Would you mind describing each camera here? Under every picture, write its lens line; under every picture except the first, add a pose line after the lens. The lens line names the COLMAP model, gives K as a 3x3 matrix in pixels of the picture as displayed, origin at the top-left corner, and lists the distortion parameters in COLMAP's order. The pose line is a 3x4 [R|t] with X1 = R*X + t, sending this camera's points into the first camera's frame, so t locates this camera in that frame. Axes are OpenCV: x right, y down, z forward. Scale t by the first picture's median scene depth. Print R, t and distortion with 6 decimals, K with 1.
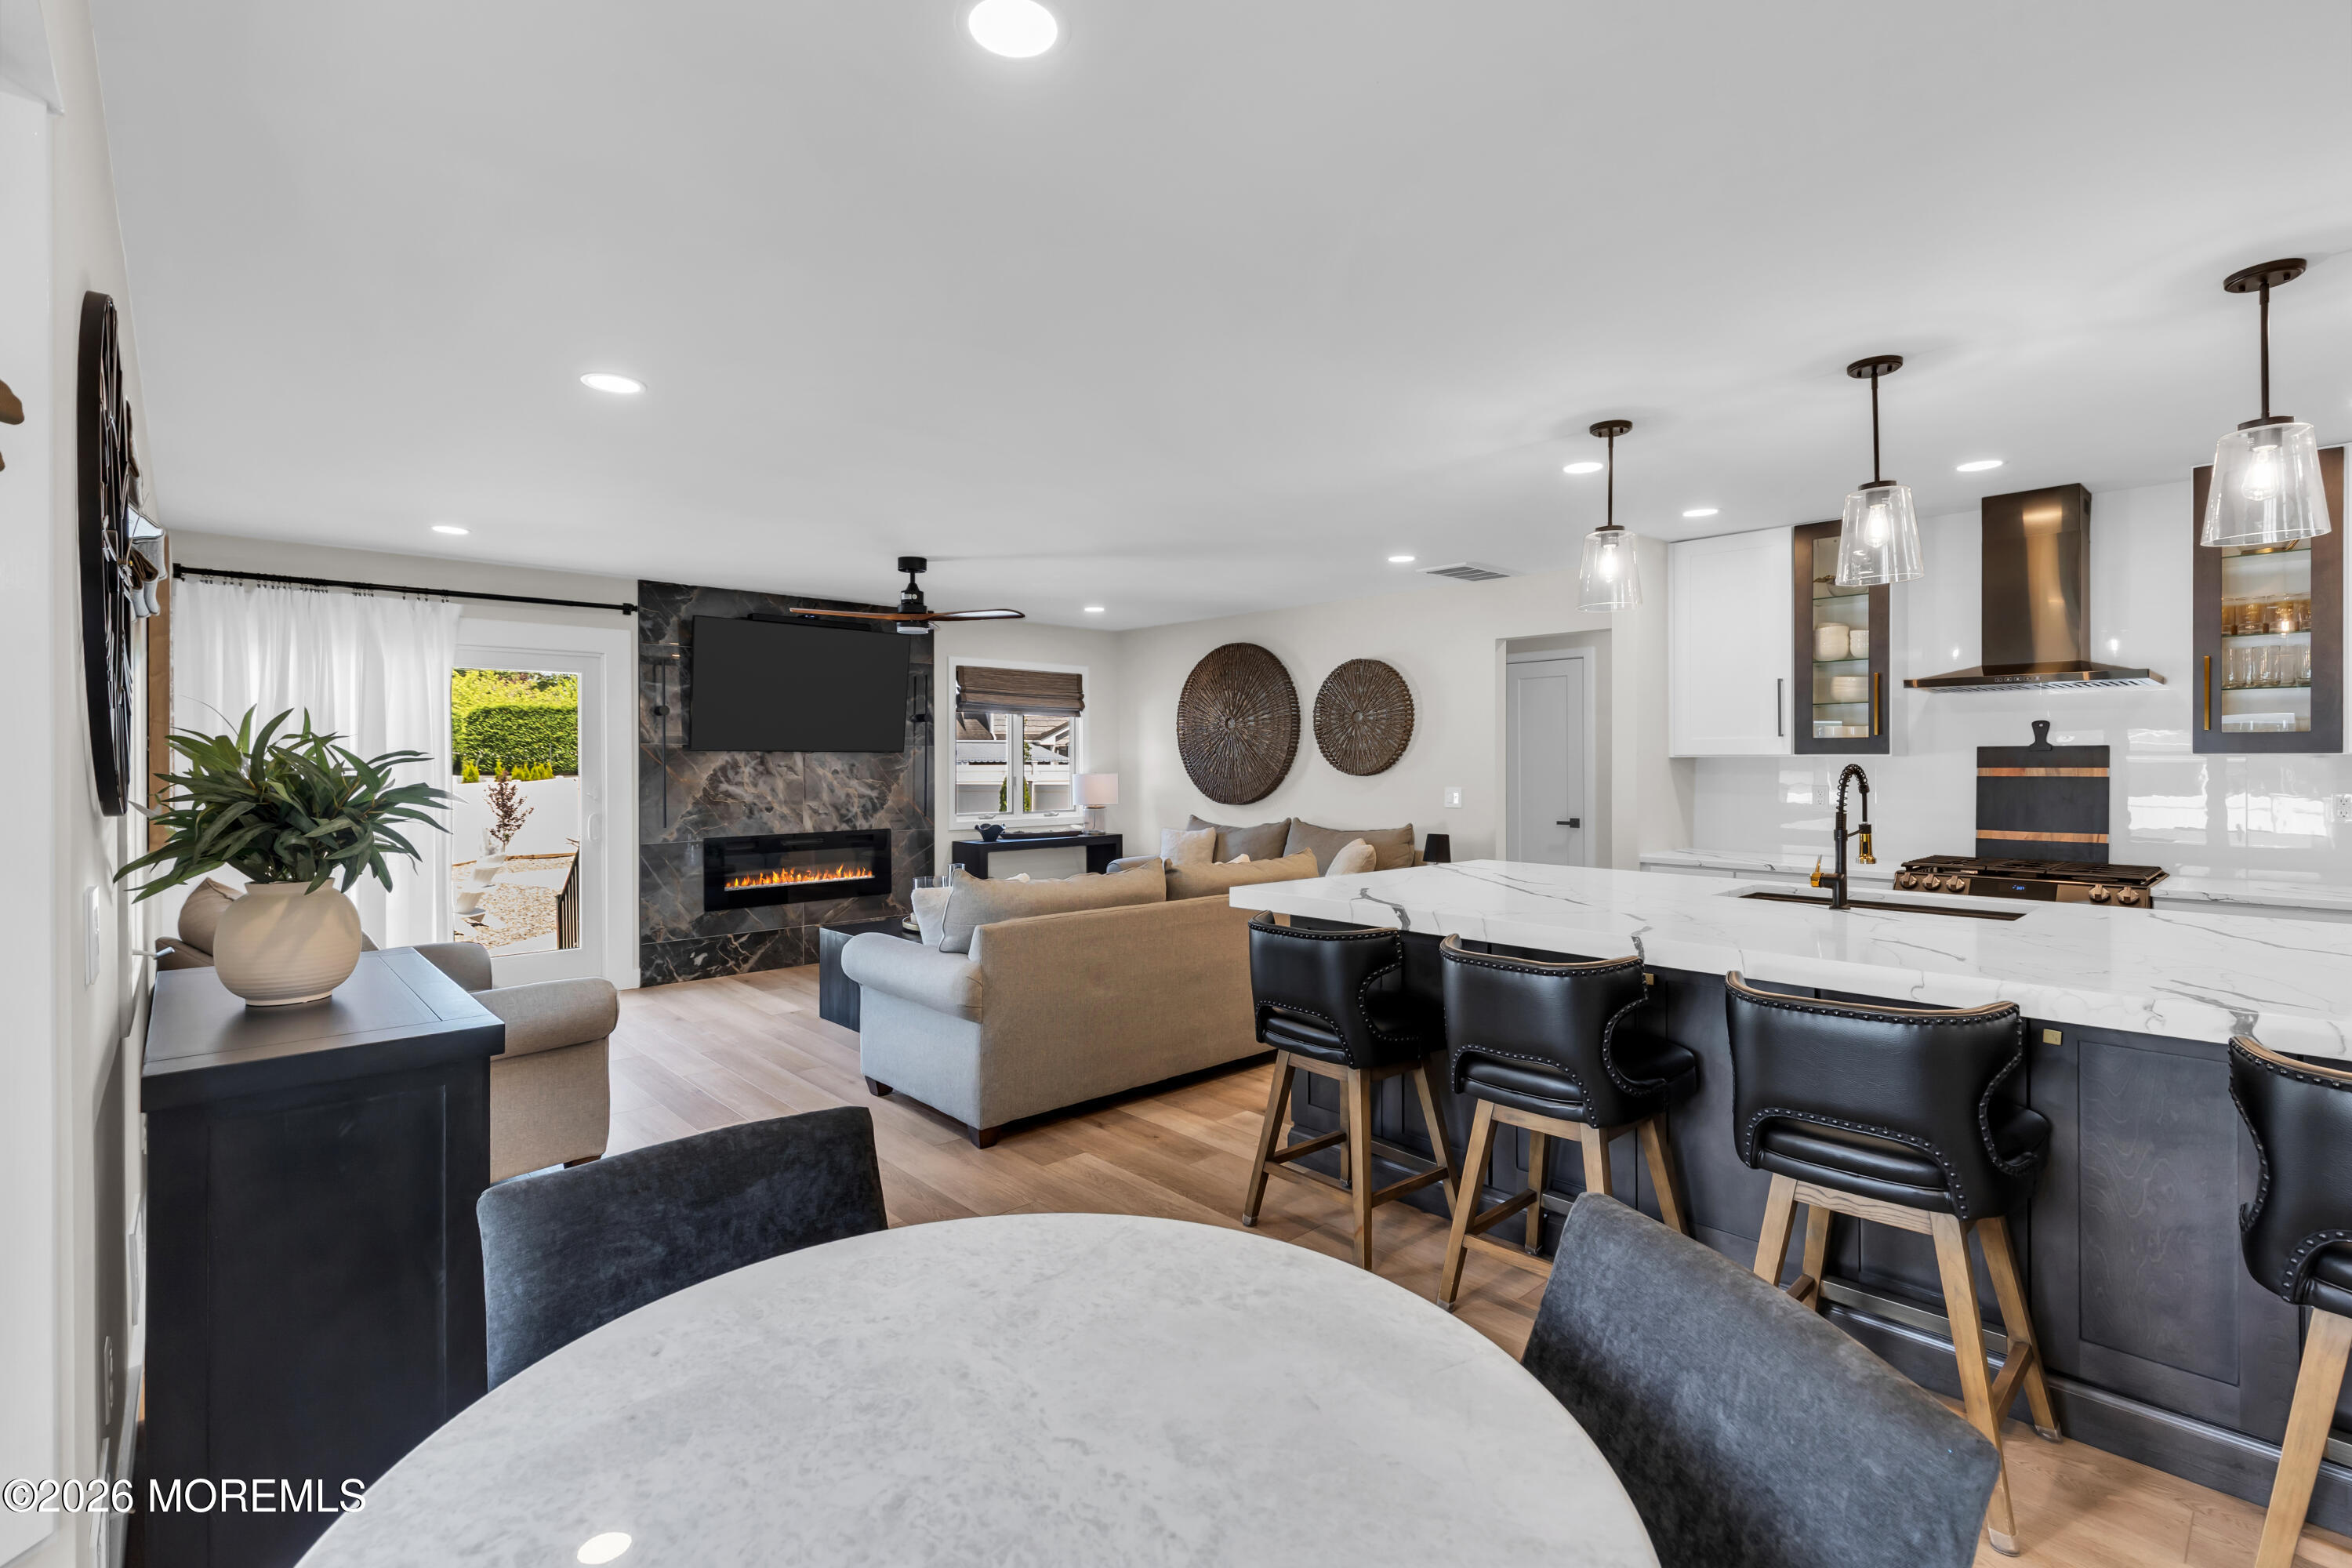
lens RADIAL K [[1062.0, 0, 1183.6], [0, 1062.0, 770.5], [0, 0, 1]] dist [0.007426, -0.000573]
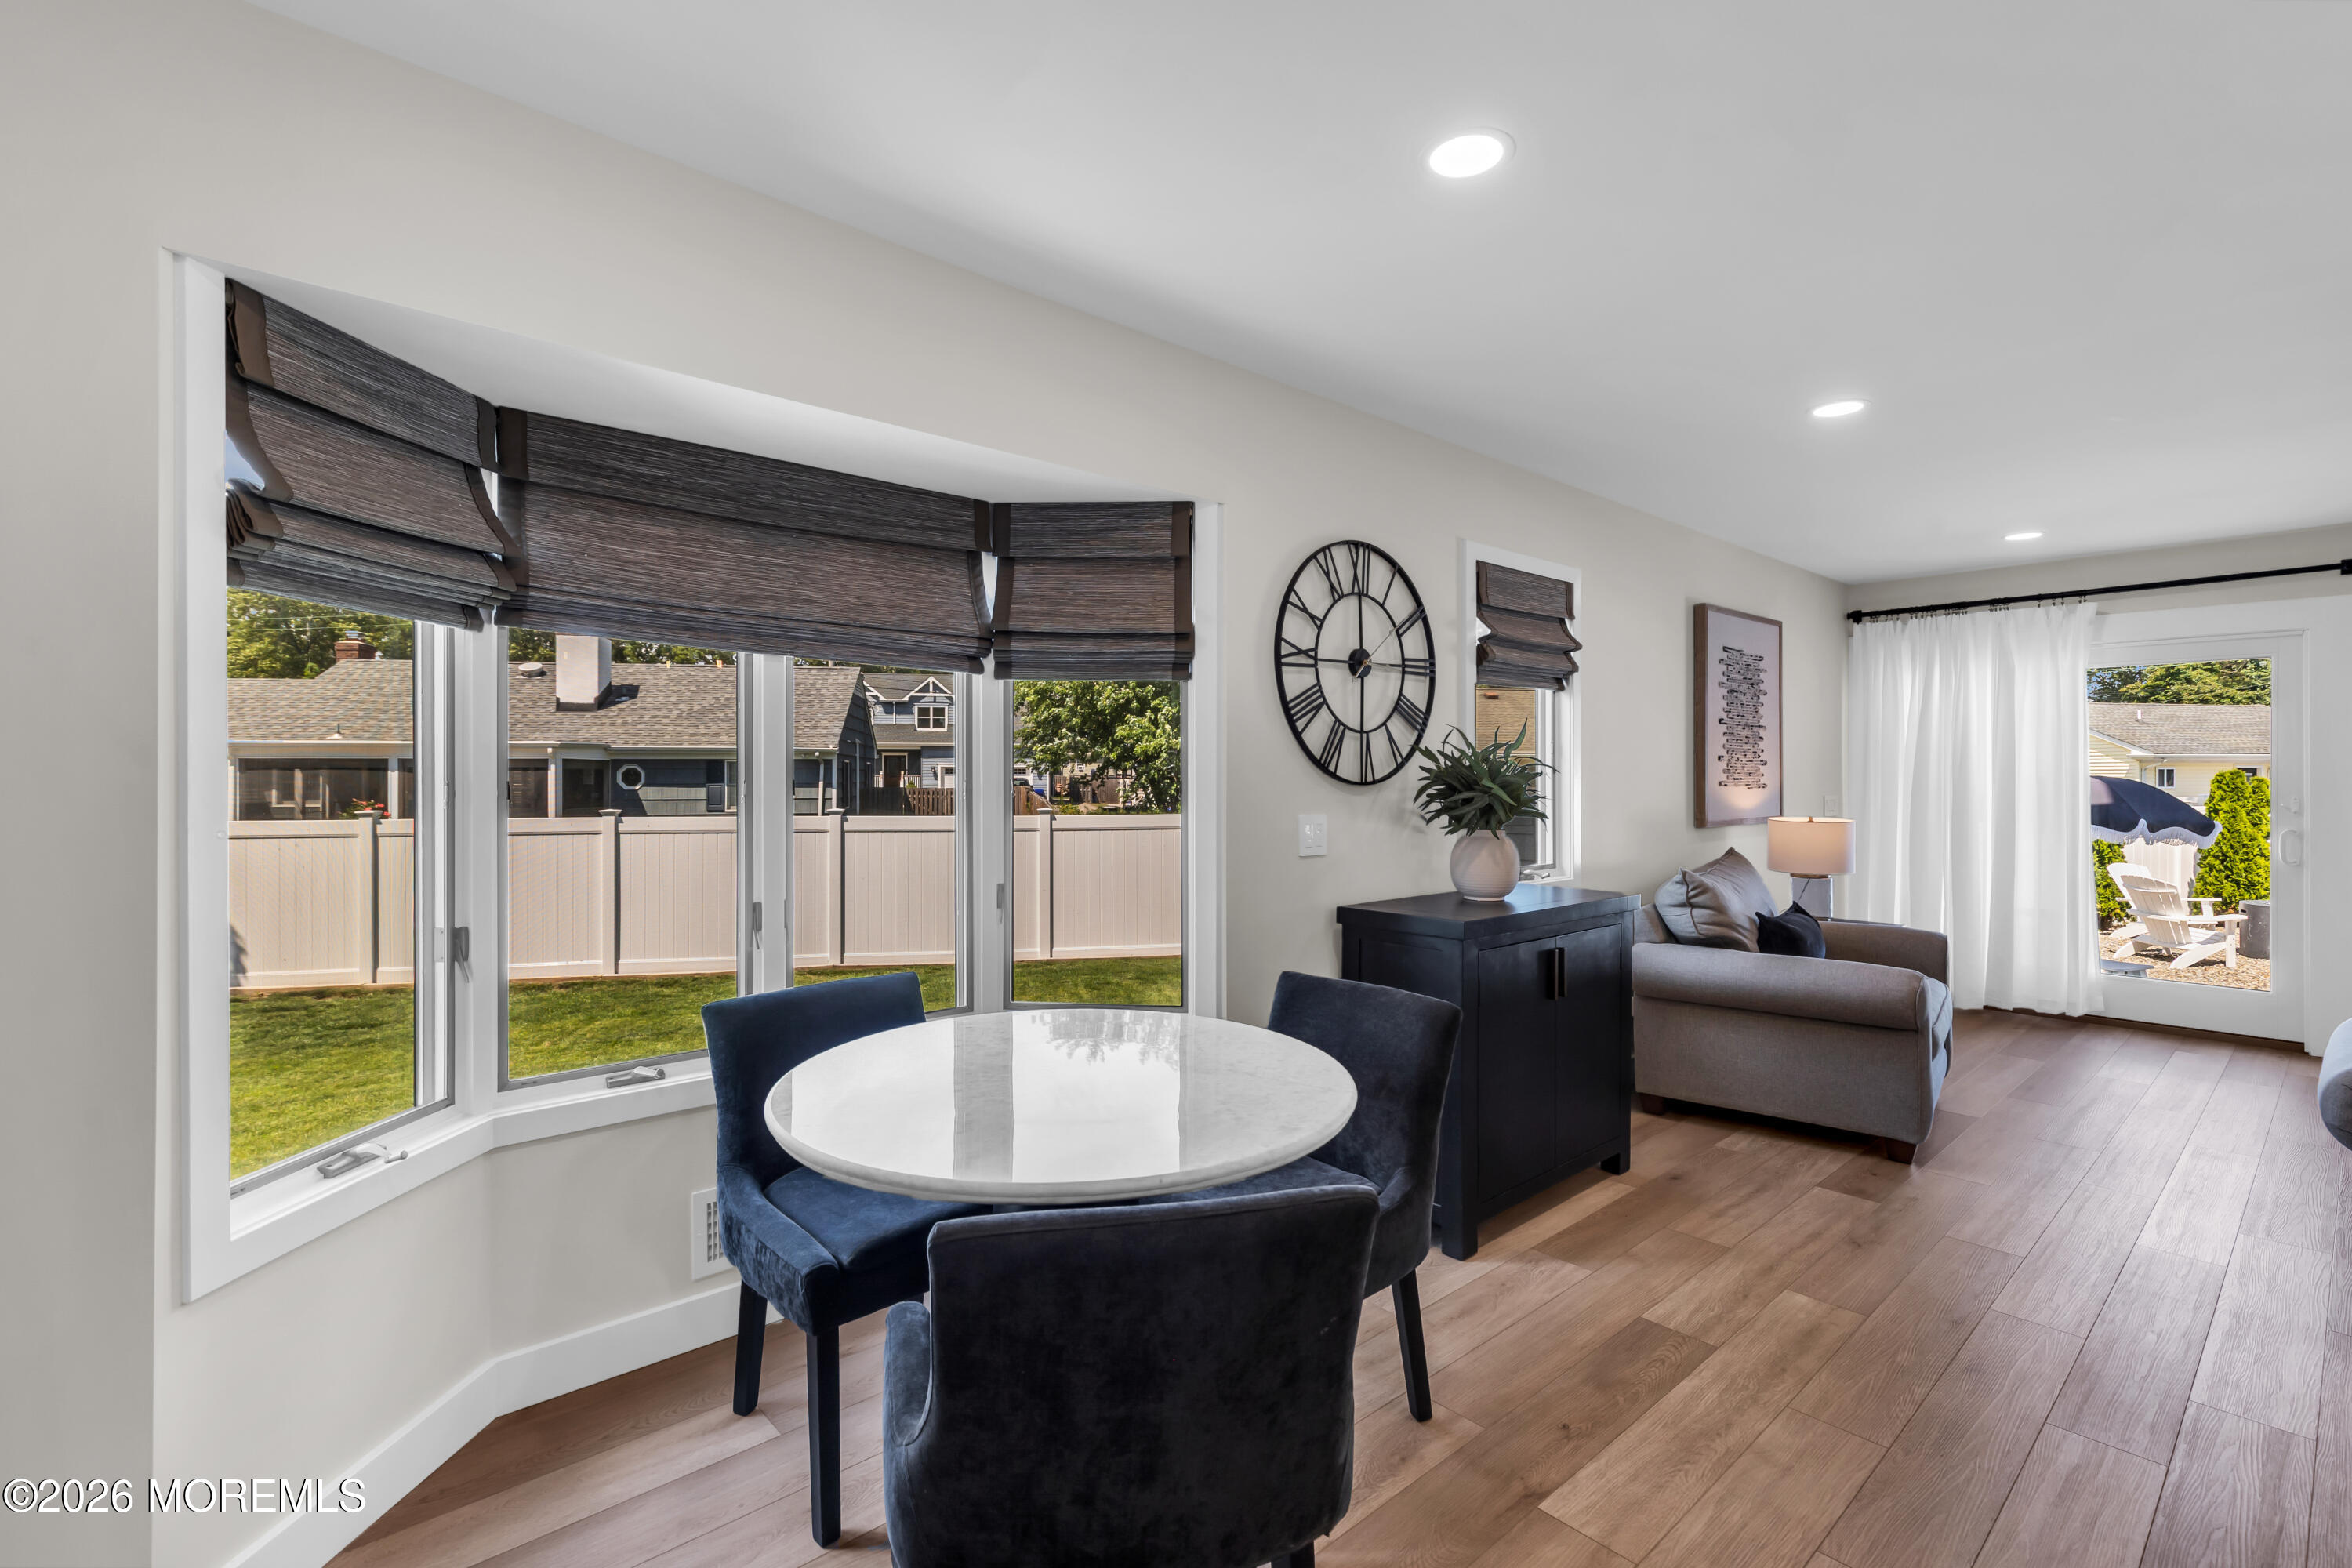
lens RADIAL K [[1062.0, 0, 1187.2], [0, 1062.0, 777.3], [0, 0, 1]] dist [0.007426, -0.000573]
pose [[-0.009616, 0.003311, -0.999948, 0.293825], [-0.009395, 0.999950, 0.003402, 0.007041], [0.999910, 0.009427, -0.009584, 0.188265]]
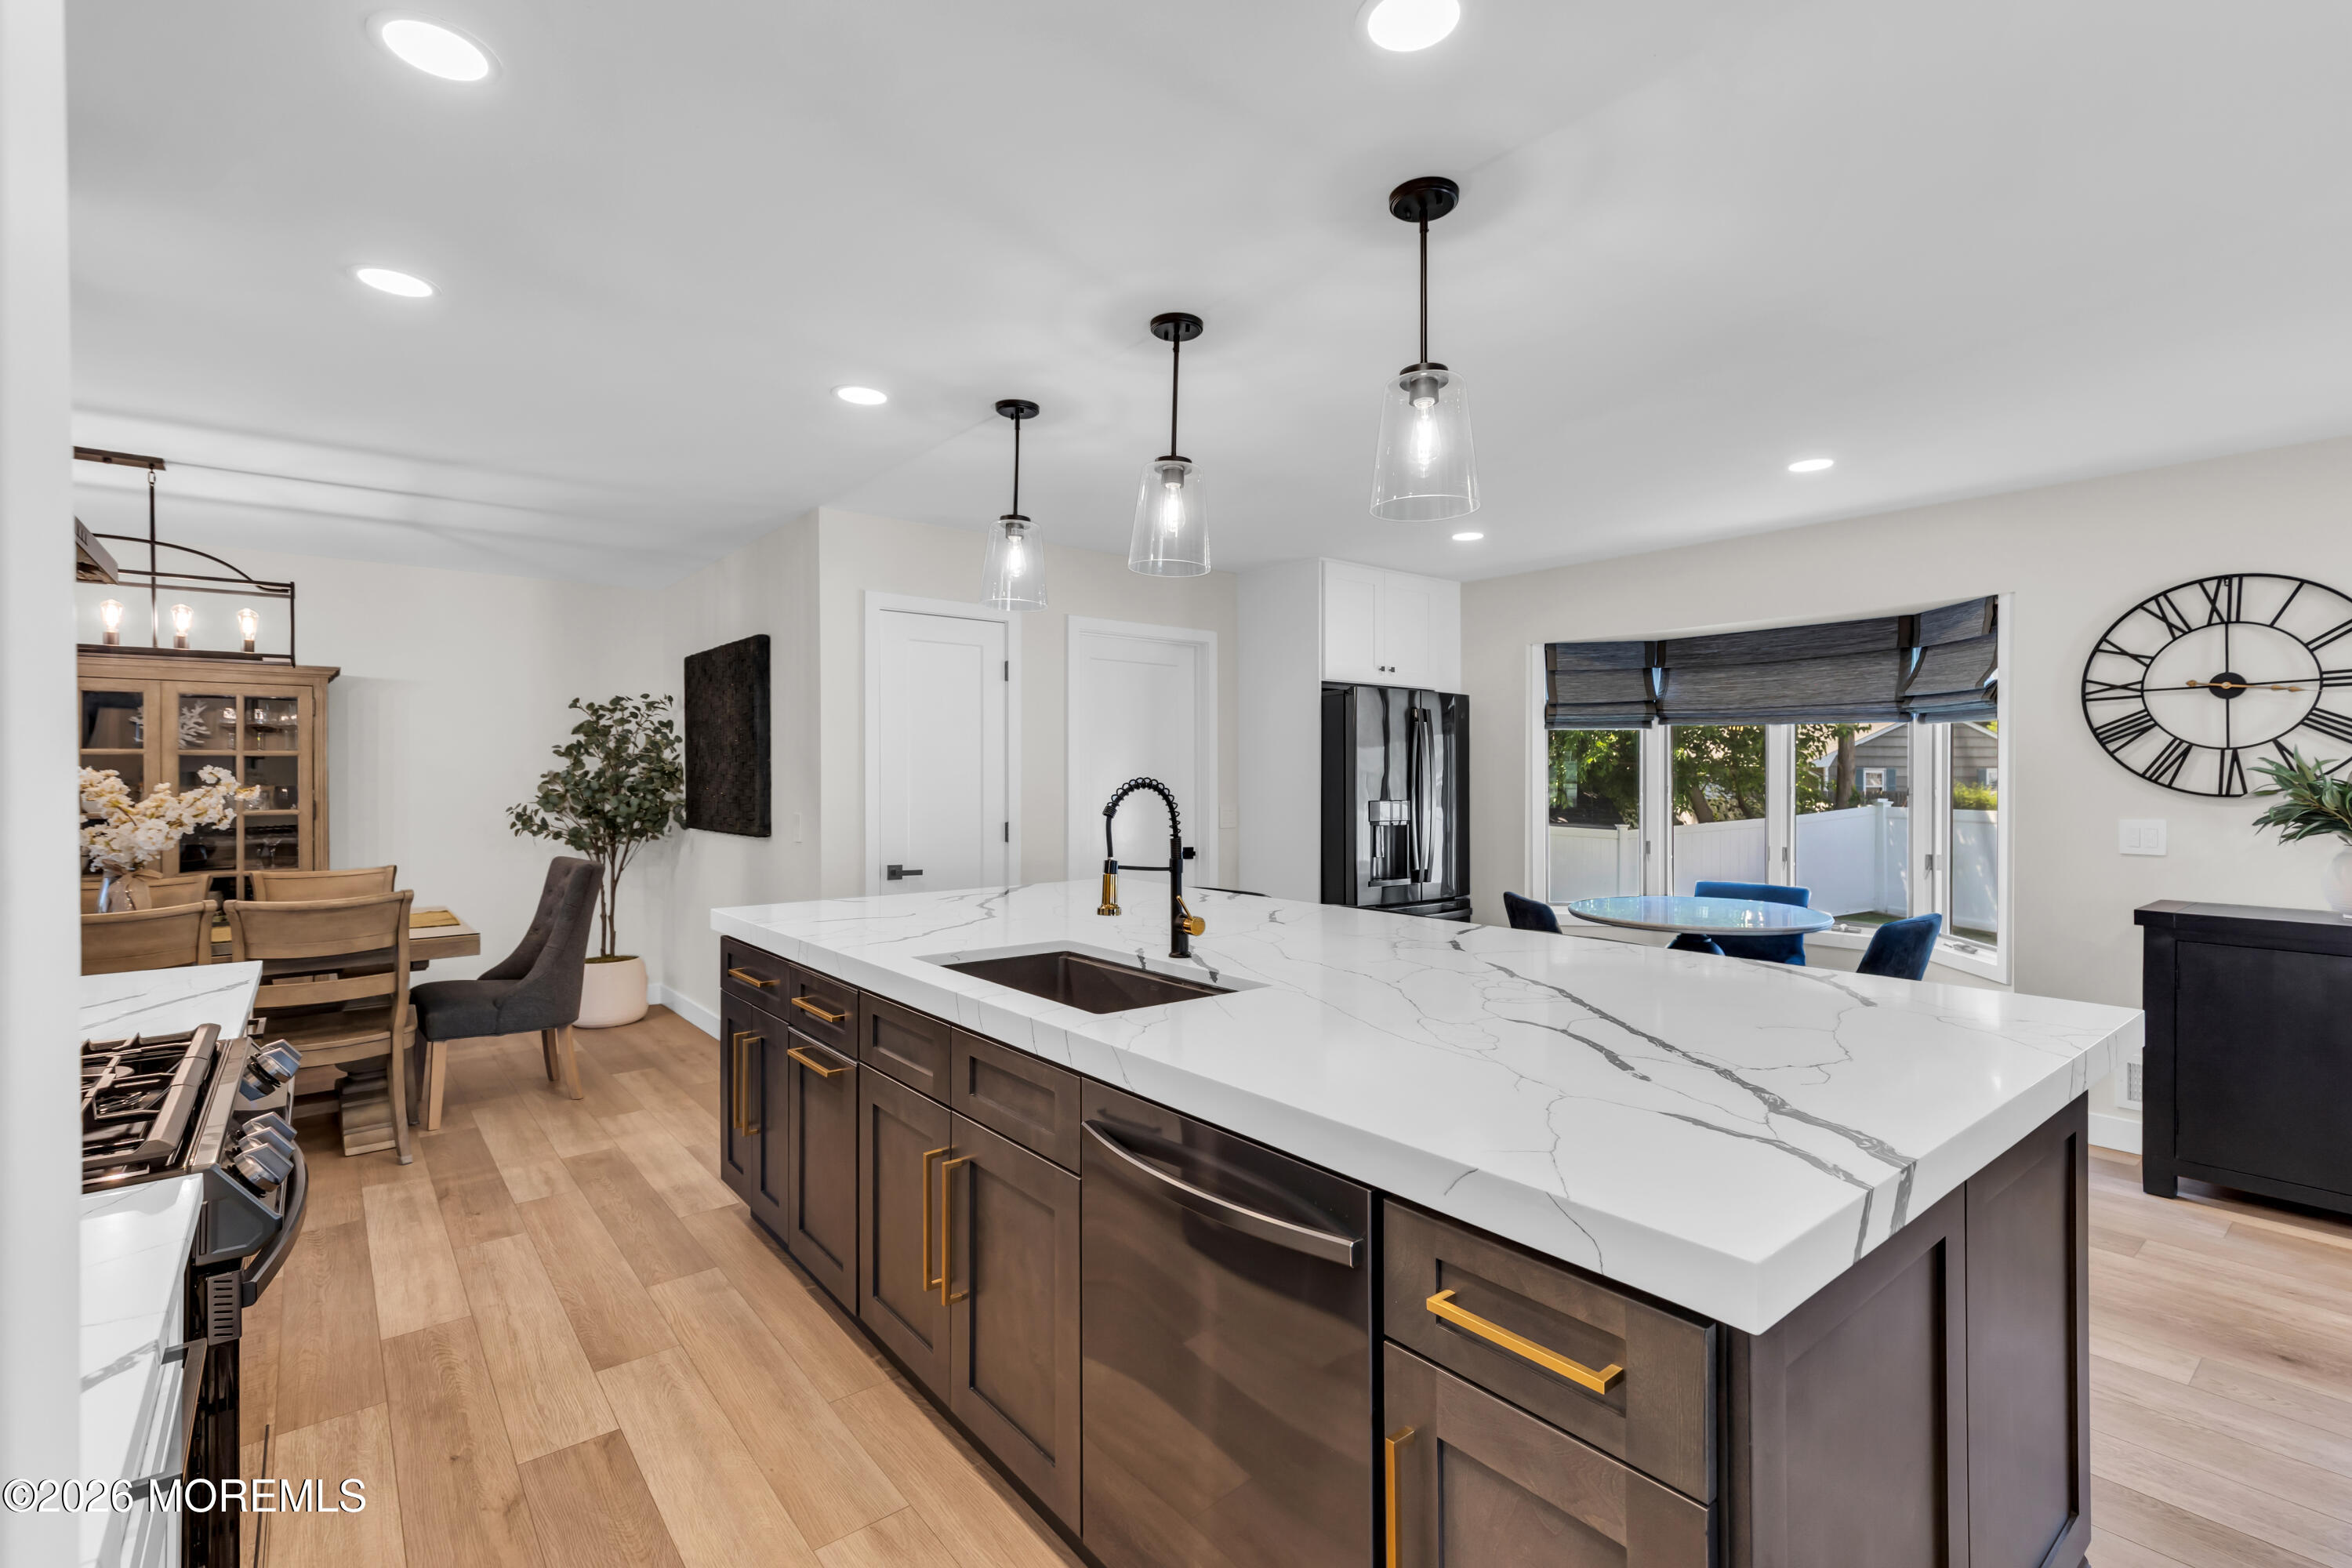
lens RADIAL K [[1062.0, 0, 1176.9], [0, 1062.0, 784.3], [0, 0, 1]] dist [0.007426, -0.000573]
pose [[-0.997996, 0.001432, 0.063262, 0.300669], [0.002652, 0.999812, 0.019204, -0.008563], [-0.063223, 0.019334, -0.997812, 0.942762]]
